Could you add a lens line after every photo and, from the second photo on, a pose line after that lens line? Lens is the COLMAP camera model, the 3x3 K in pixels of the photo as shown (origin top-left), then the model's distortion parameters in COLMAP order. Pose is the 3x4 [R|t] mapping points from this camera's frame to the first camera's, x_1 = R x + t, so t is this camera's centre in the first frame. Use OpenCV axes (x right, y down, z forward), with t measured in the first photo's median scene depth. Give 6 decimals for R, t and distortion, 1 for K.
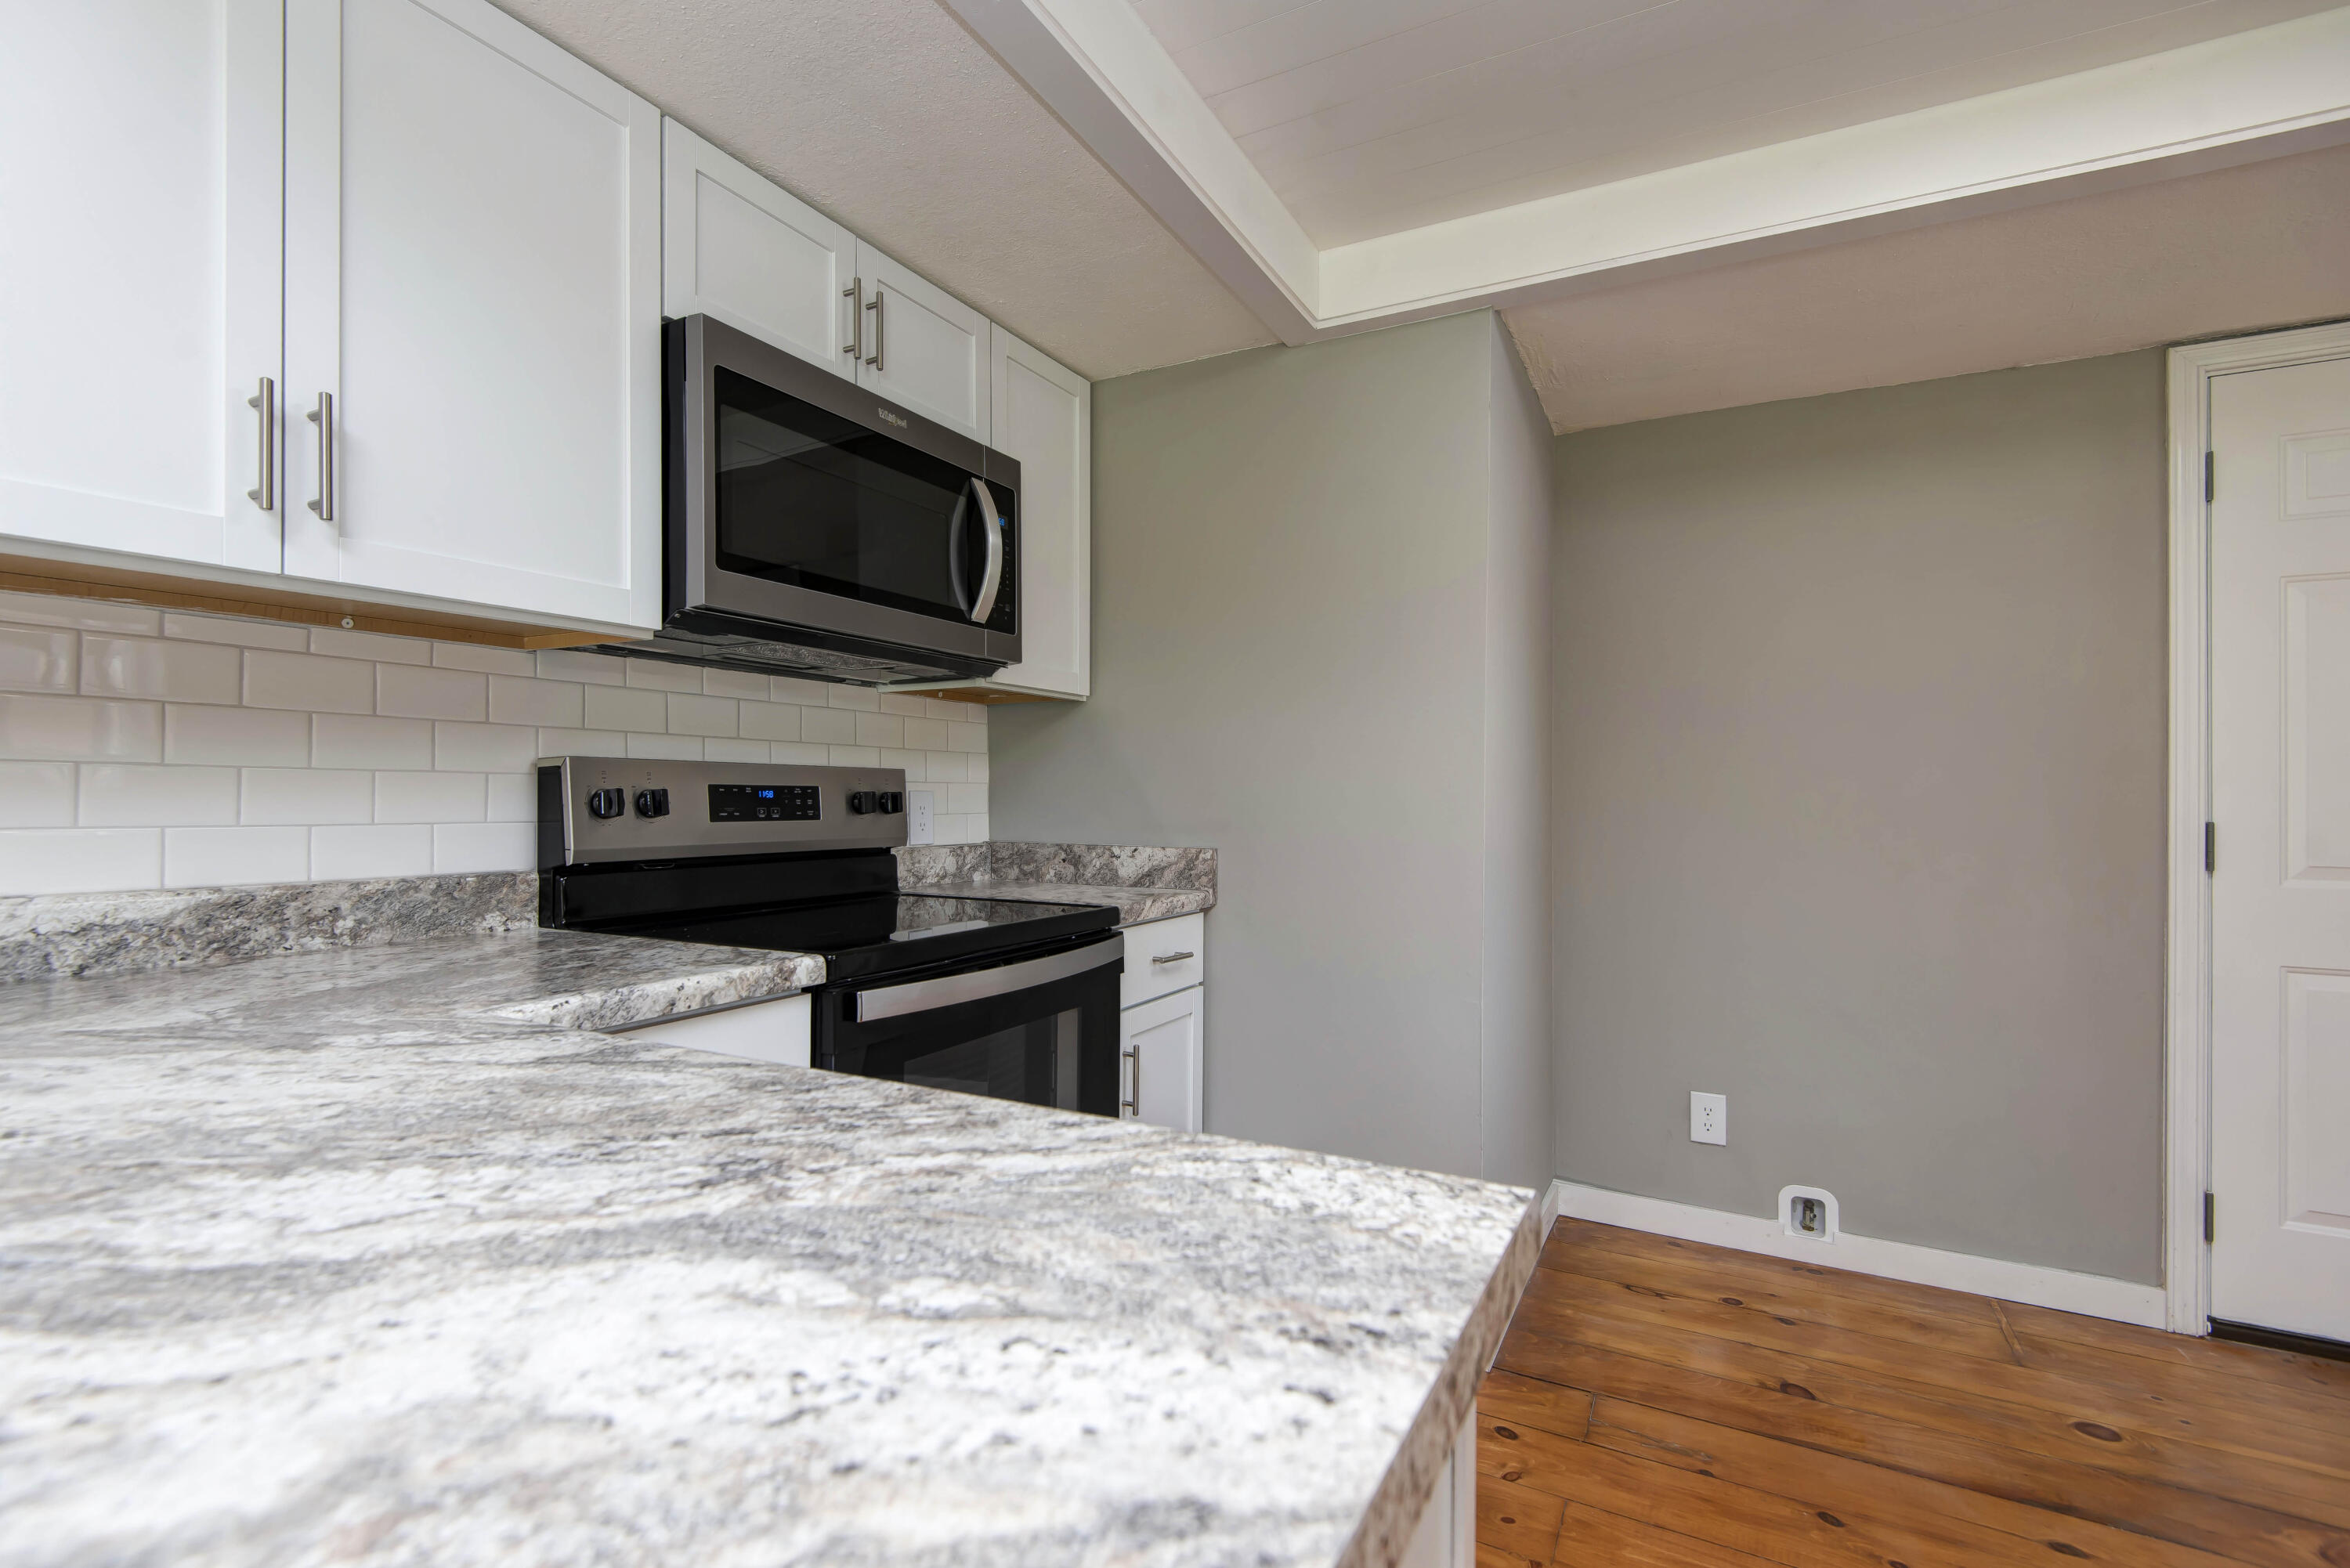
lens RADIAL K [[1072.3, 0, 1182.9], [0, 1072.3, 791.7], [0, 0, 1]] dist [0.001834, -0.000249]
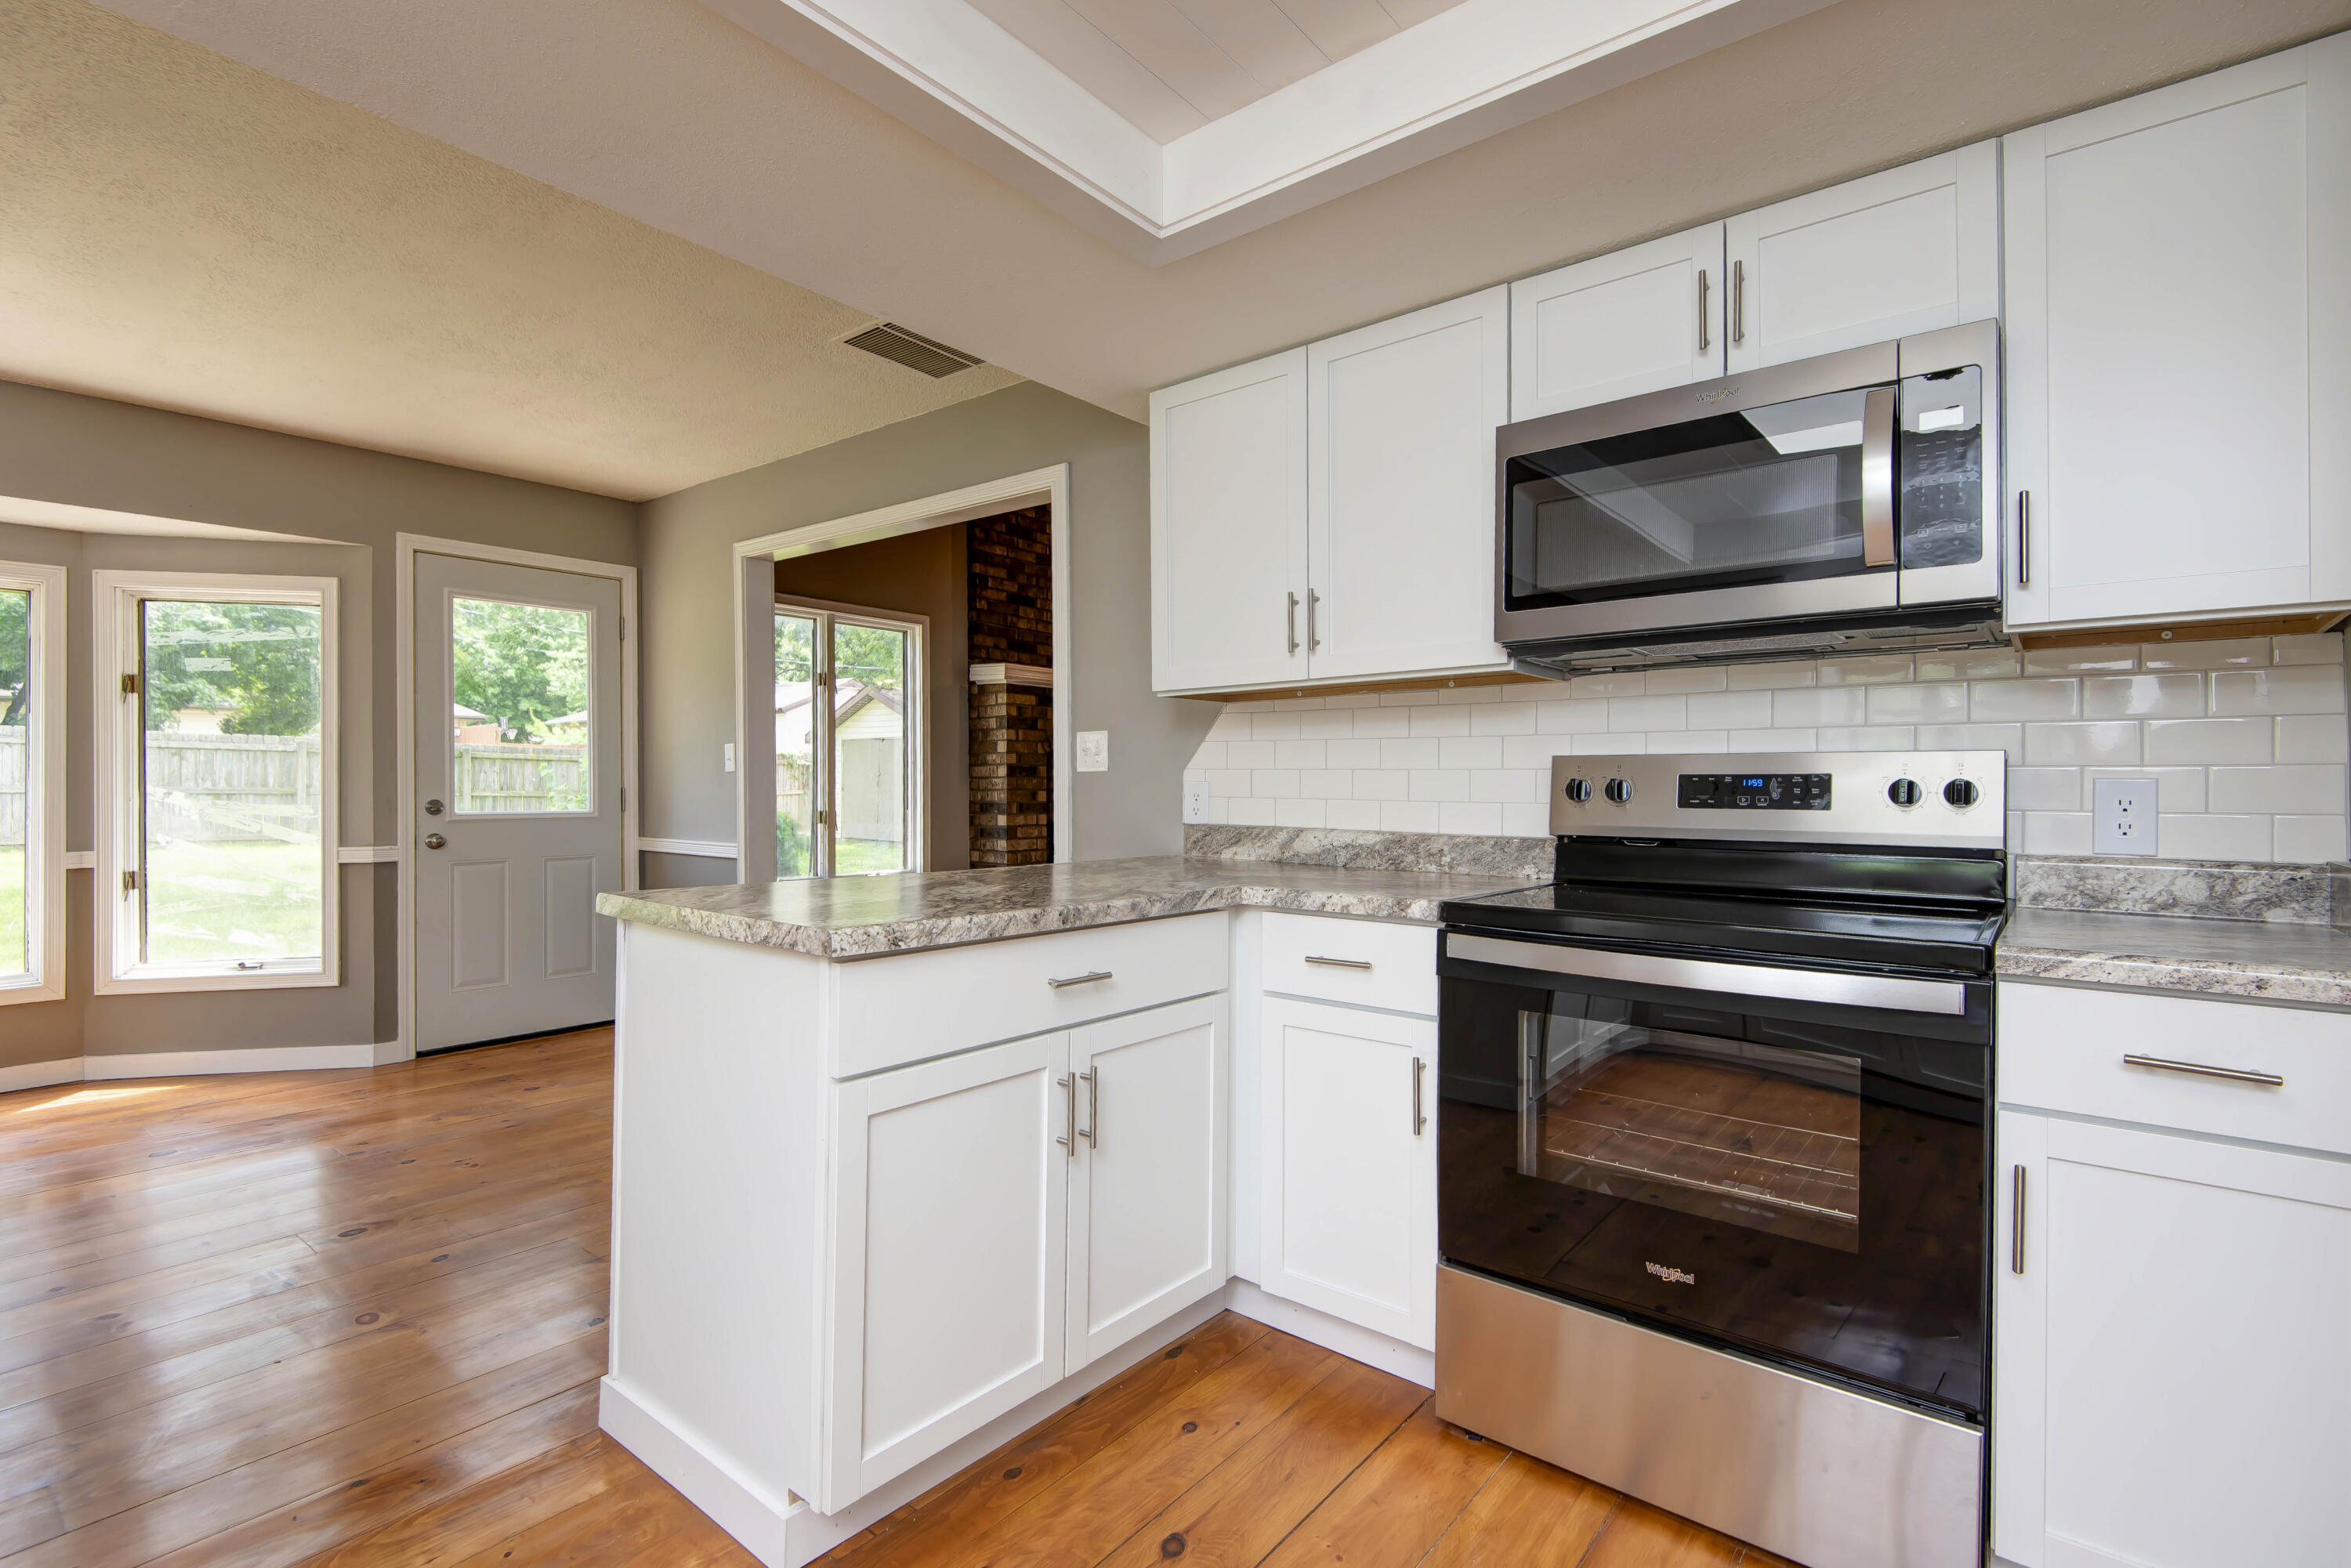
lens RADIAL K [[1072.8, 0, 1176.1], [0, 1072.8, 792.8], [0, 0, 1]] dist [0.001834, -0.000249]
pose [[-0.208587, -0.006359, -0.977983, 0.902402], [-0.005533, 0.999971, -0.005322, 0.025295], [0.977988, 0.004301, -0.208616, 0.844401]]
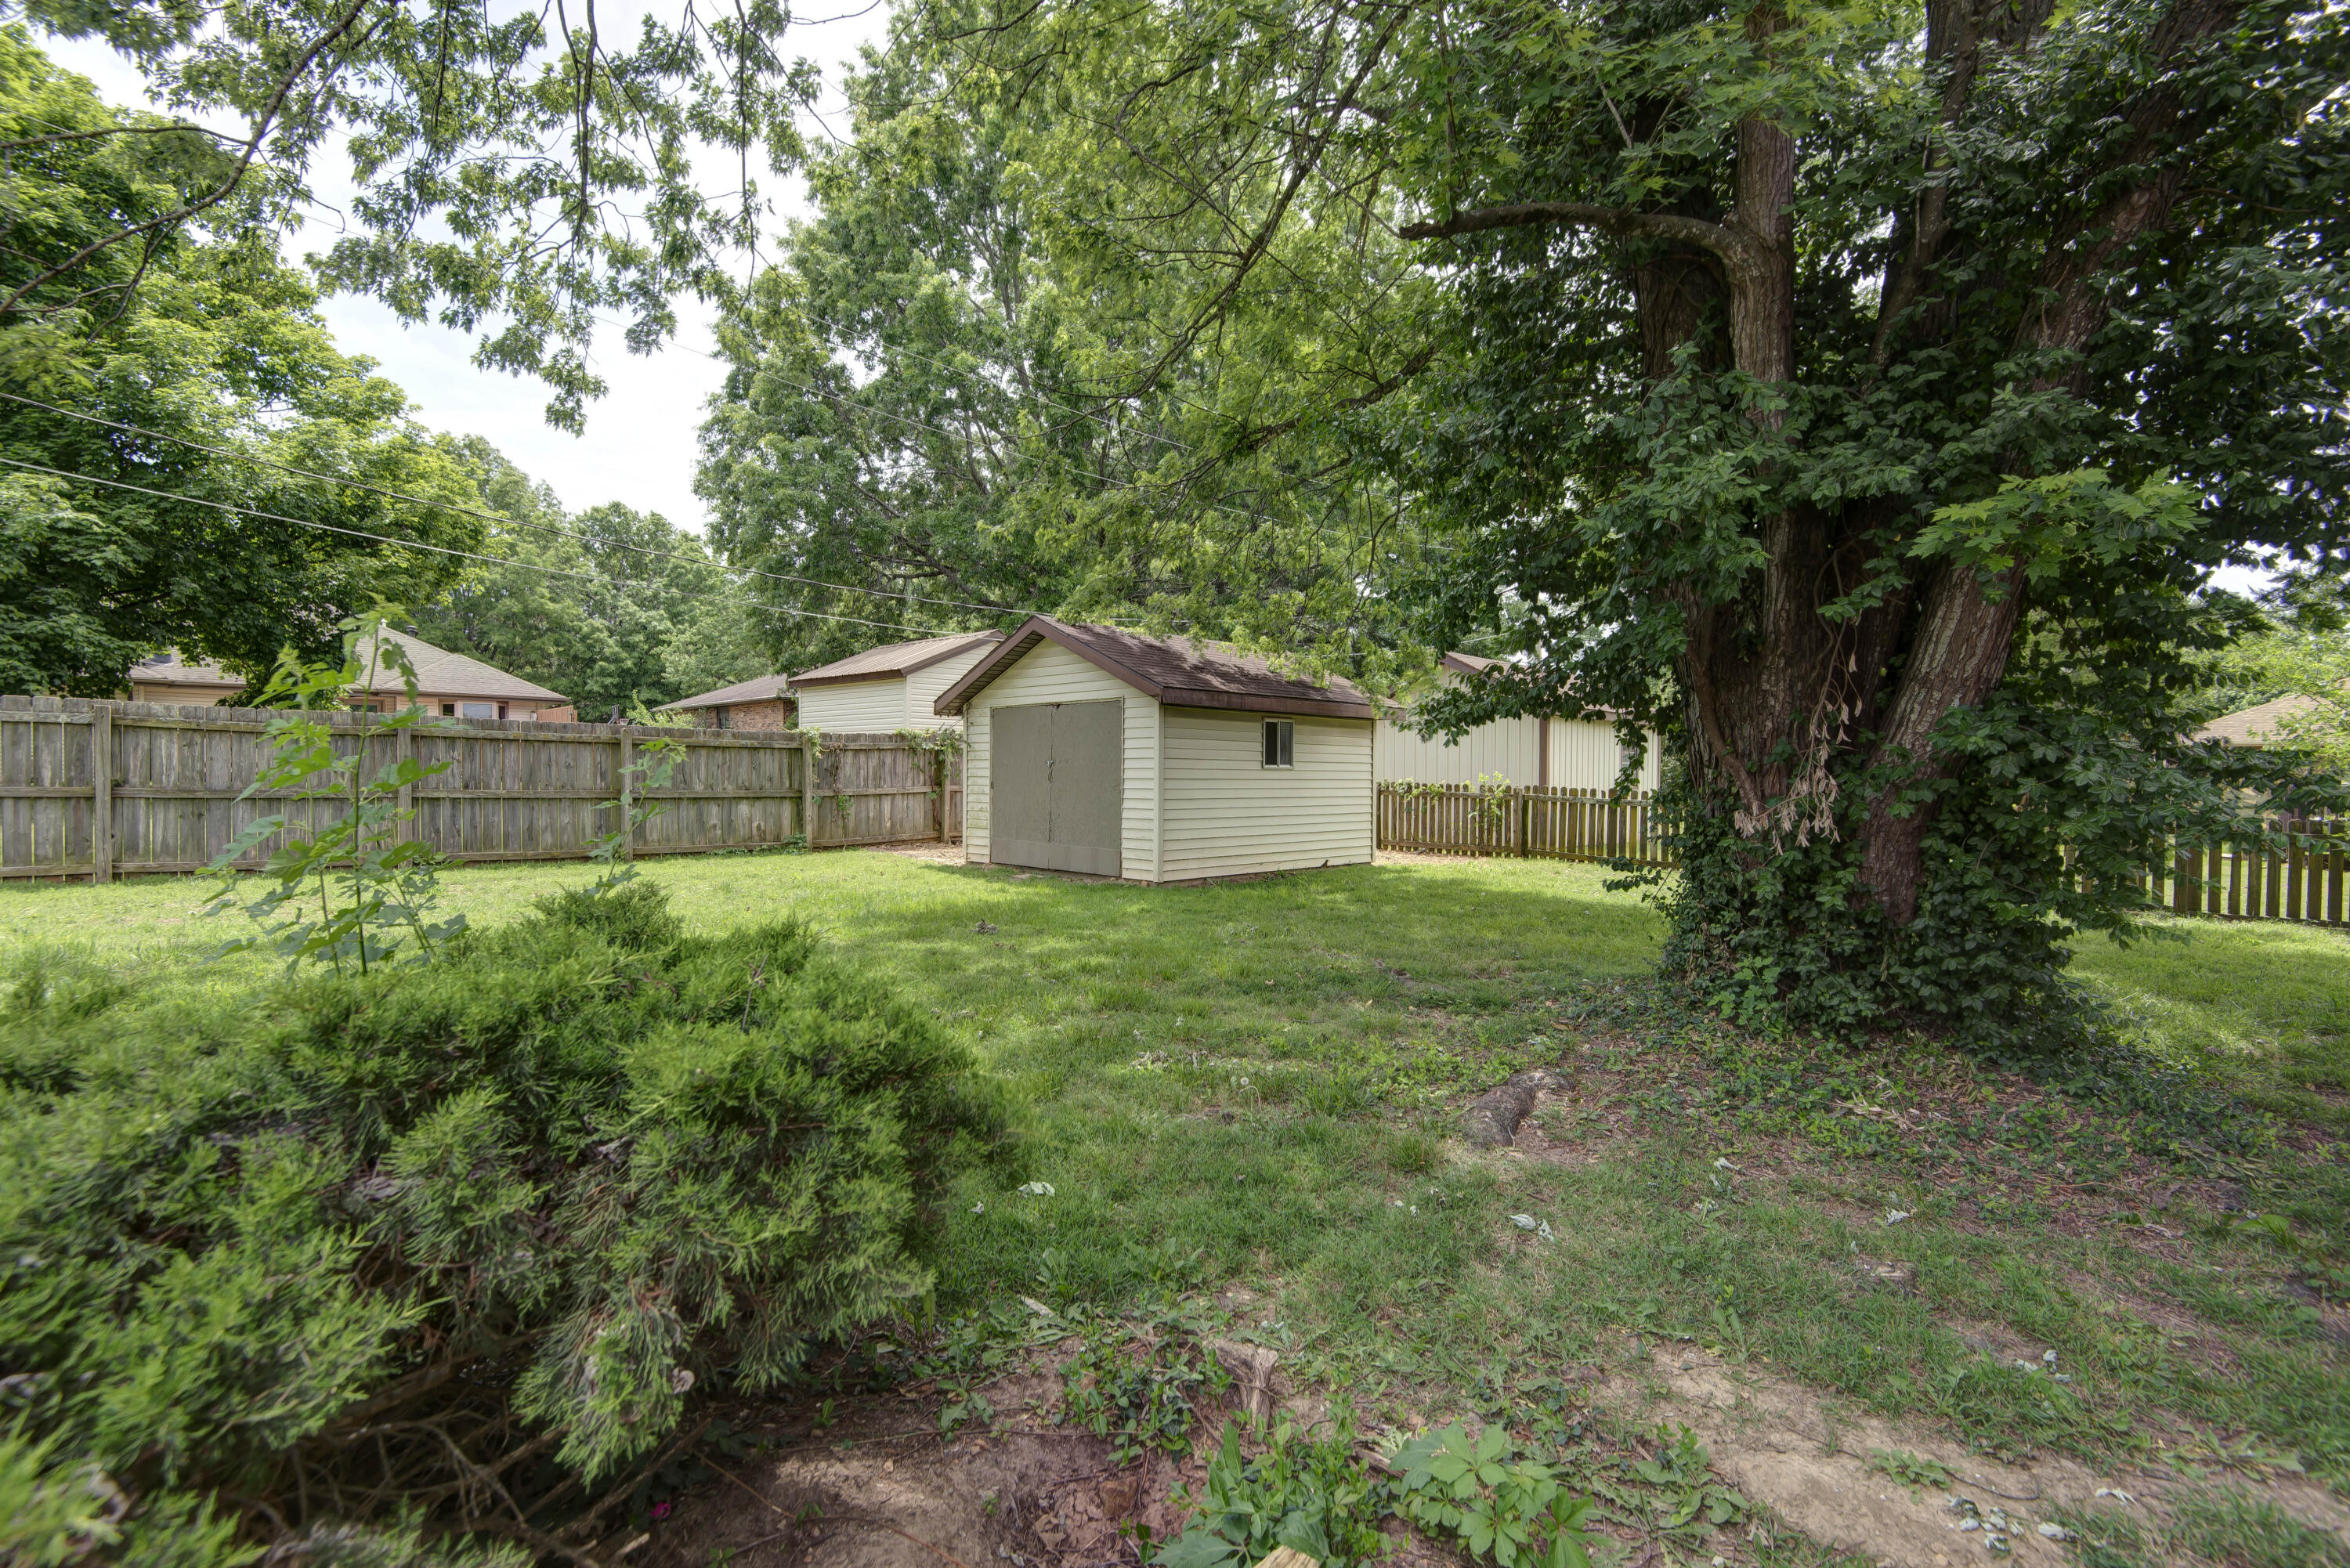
lens RADIAL K [[1072.3, 0, 1181.4], [0, 1072.3, 786.0], [0, 0, 1]] dist [0.001834, -0.000249]
pose [[-0.301236, -0.001823, -0.953548, 0.666443], [-0.002162, 0.999997, -0.001229, 0.021825], [0.953547, 0.001691, -0.301240, 0.694710]]
